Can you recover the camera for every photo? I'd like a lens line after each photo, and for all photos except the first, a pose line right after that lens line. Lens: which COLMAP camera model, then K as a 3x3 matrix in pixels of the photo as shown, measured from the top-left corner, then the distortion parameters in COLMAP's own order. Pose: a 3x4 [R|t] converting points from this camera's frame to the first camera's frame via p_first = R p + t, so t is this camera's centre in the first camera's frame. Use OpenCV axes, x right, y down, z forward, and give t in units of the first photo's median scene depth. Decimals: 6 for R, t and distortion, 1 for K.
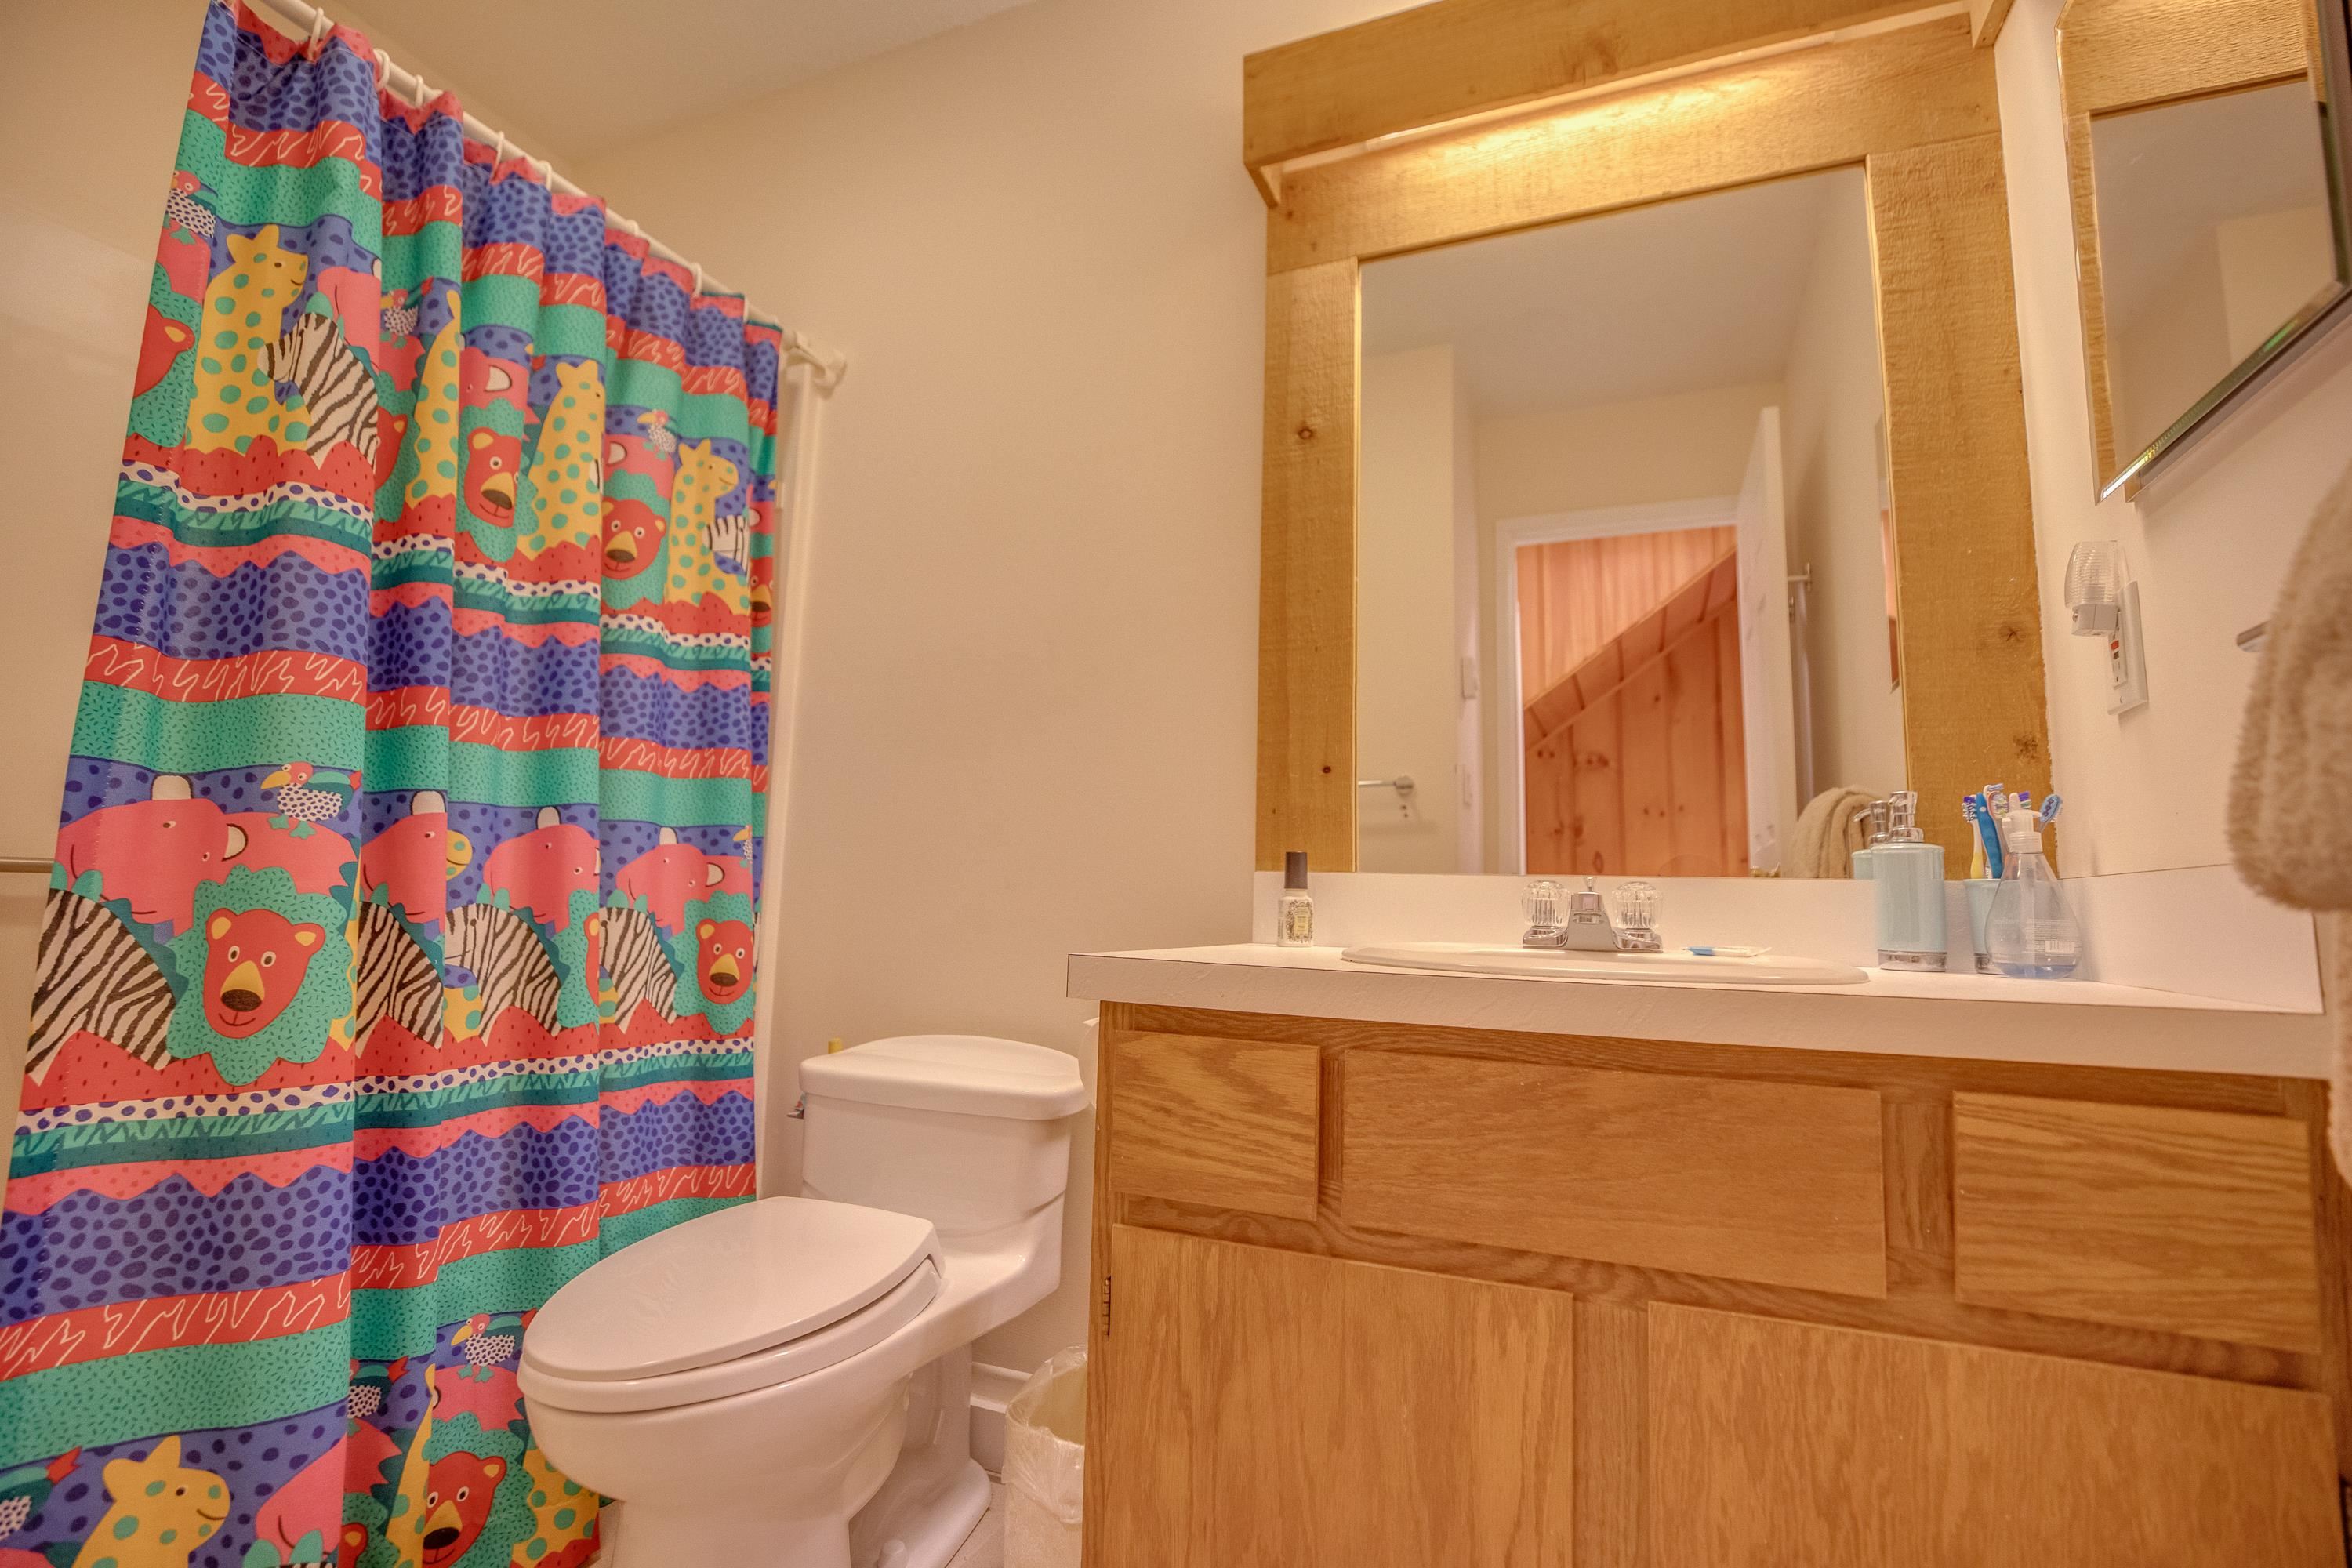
lens RADIAL K [[1099.8, 0, 1168.6], [0, 1099.8, 783.2], [0, 0, 1]] dist [-0.022368, 0.000621]
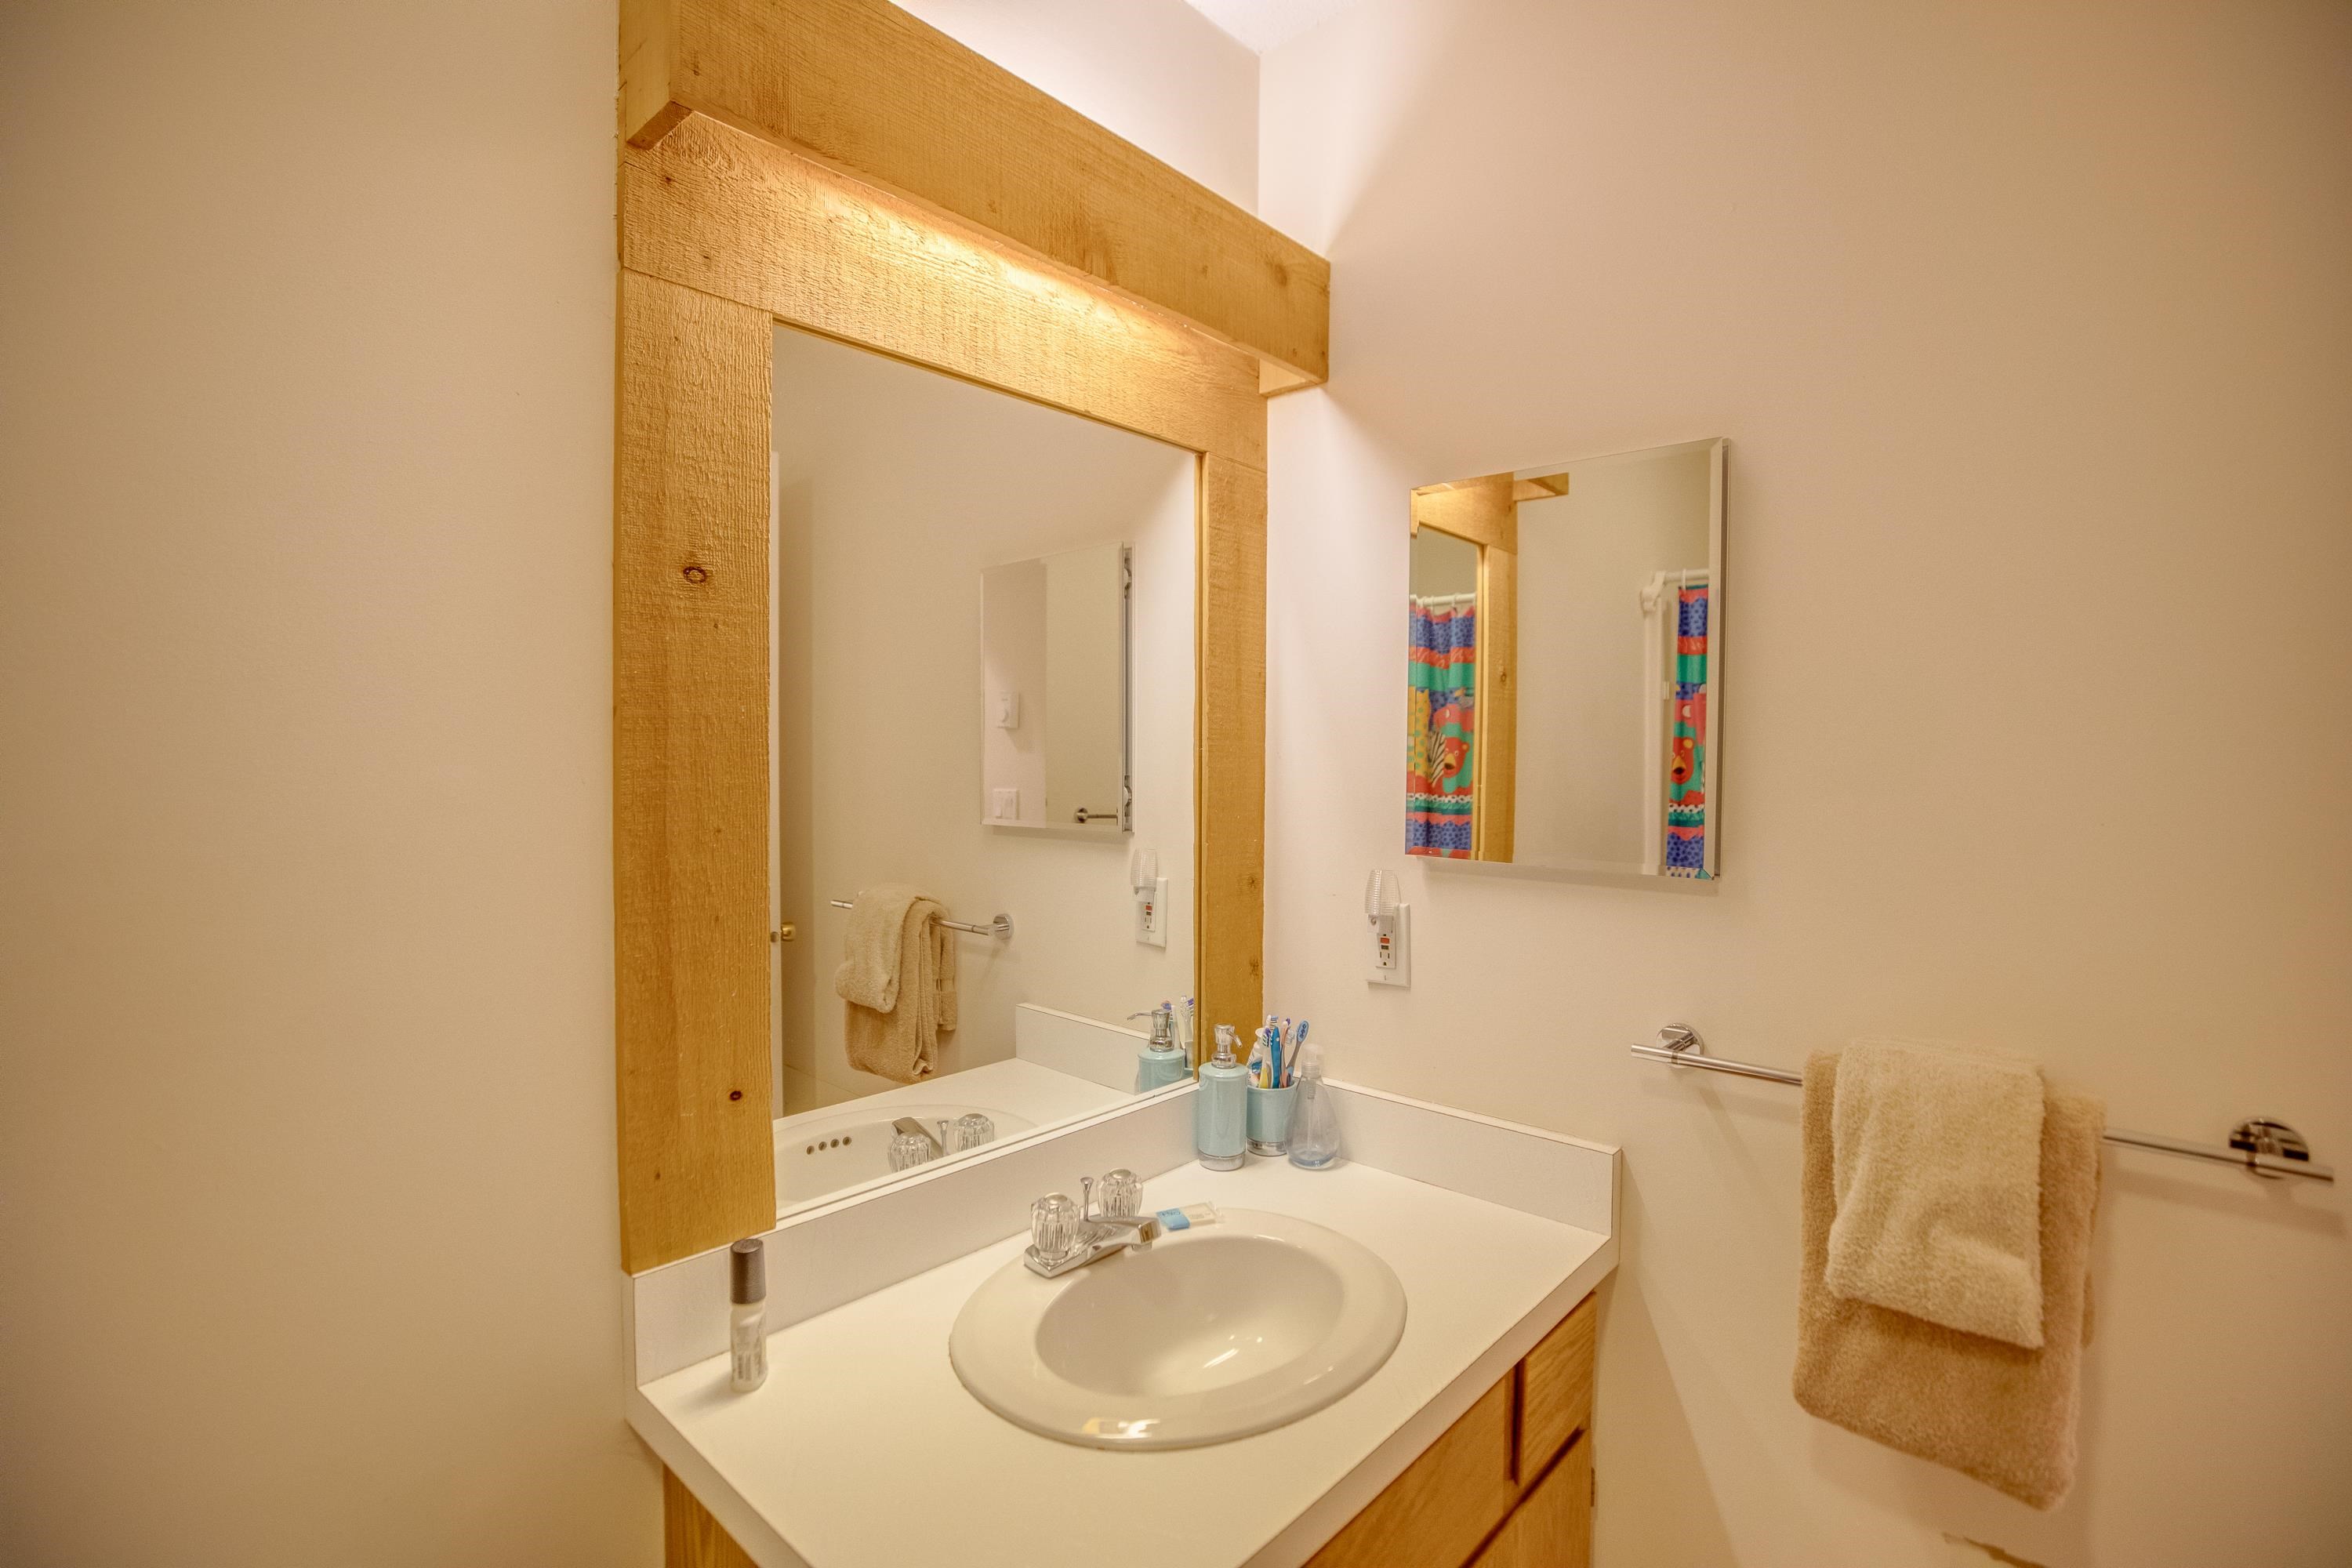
lens RADIAL K [[1099.8, 0, 1177.5], [0, 1099.8, 777.3], [0, 0, 1]] dist [-0.022368, 0.000621]
pose [[0.315104, -0.054624, 0.947484, -0.399713], [-0.101131, 0.990726, 0.090750, -0.295155], [-0.943654, -0.124415, 0.306657, 0.543562]]
